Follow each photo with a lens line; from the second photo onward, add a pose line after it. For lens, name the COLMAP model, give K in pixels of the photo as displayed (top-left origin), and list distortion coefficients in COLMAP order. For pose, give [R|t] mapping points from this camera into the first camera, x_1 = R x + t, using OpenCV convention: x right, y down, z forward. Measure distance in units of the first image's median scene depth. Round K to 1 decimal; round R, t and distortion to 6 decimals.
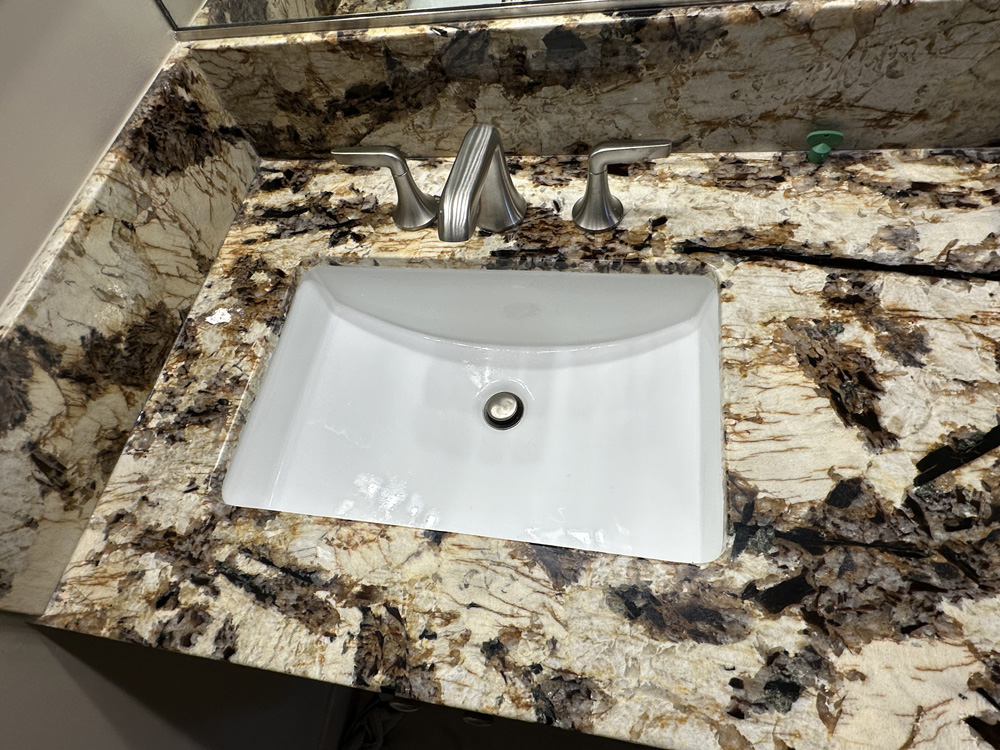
lens RADIAL K [[568.2, 0, 499.7], [0, 568.2, 394.6], [0, 0, 1]] dist [-0.004488, 0.000233]
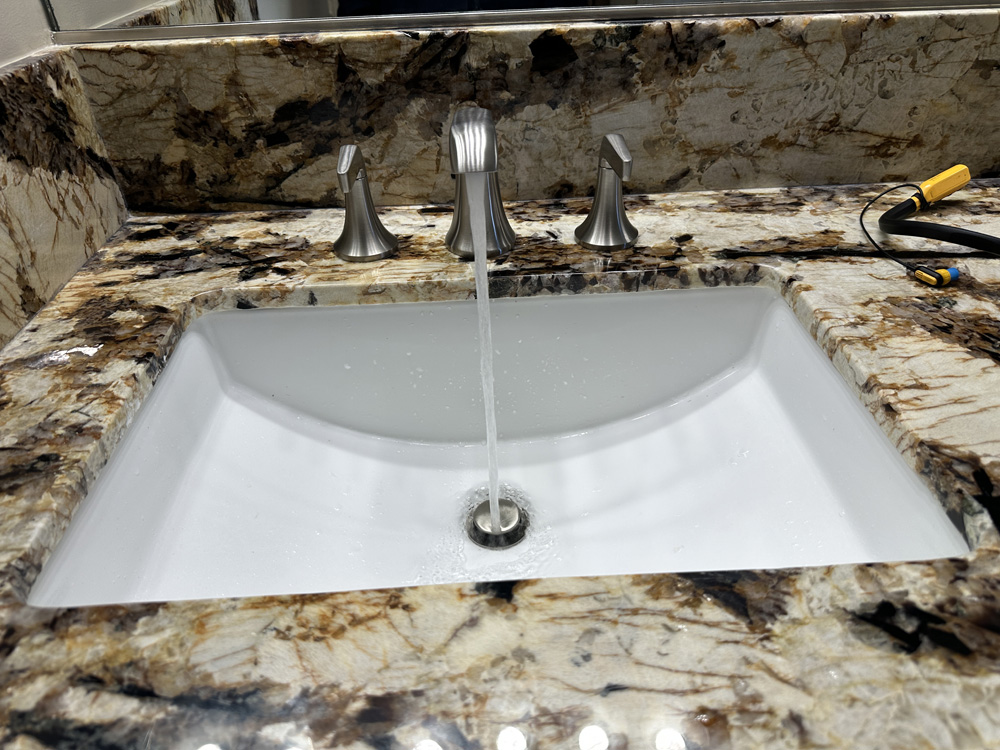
lens RADIAL K [[716.4, 0, 511.3], [0, 716.4, 365.6], [0, 0, 1]] dist [-0.001990, -0.016586]
pose [[0.971879, -0.014014, 0.235065, -0.229149], [0.123695, 0.879799, -0.458970, 0.333697], [-0.200378, 0.475140, 0.856791, 0.294938]]
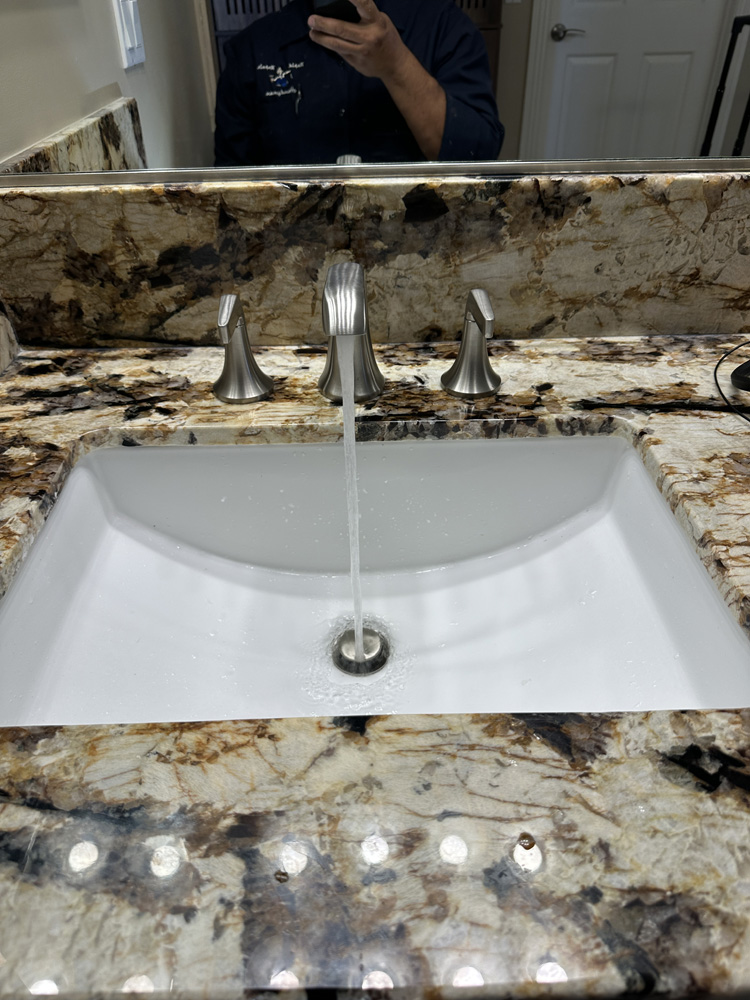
lens RADIAL K [[716.4, 0, 377.8], [0, 716.4, 502.9], [0, 0, 1]] dist [-0.001990, -0.016586]
pose [[0.974932, 0.002026, 0.222495, -0.230373], [0.095526, 0.899303, -0.426766, 0.326167], [-0.200955, 0.437322, 0.876565, 0.207499]]
